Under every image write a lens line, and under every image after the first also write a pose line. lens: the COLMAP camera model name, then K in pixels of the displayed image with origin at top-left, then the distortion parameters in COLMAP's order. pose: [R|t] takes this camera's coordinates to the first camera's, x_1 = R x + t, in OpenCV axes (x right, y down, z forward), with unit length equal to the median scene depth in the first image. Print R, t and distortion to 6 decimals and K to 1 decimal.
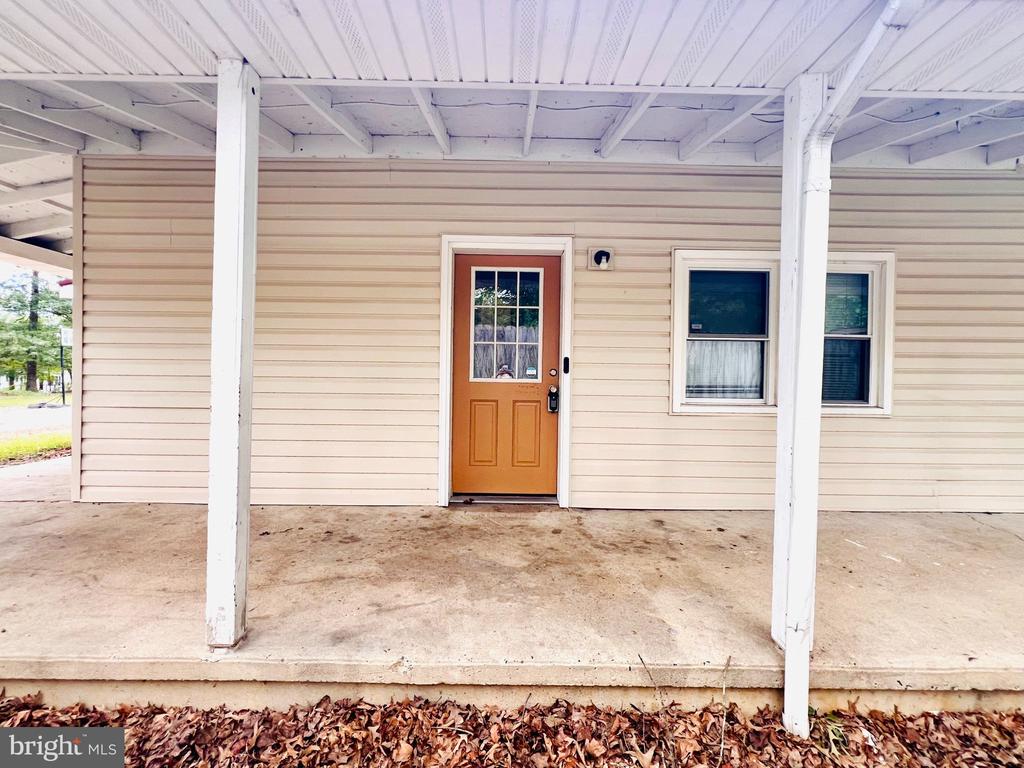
lens RADIAL K [[472.9, 0, 512.0], [0, 472.9, 384.0], [0, 0, 1]] dist [-0.001973, -0.000169]
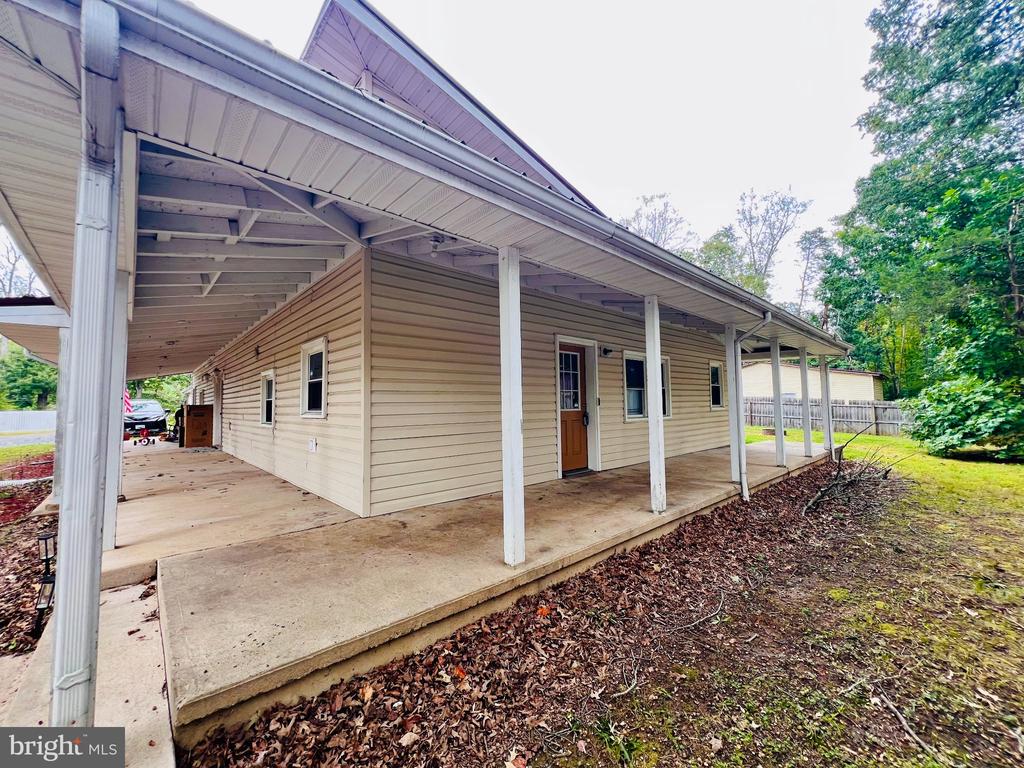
lens RADIAL K [[411.2, 0, 509.0], [0, 411.2, 383.4], [0, 0, 1]] dist [-0.000629, 0.000192]
pose [[0.748632, 0.012519, 0.662868, -1.356301], [0.034592, 0.997722, -0.057911, -0.027708], [-0.662083, 0.066284, 0.746493, -0.098220]]
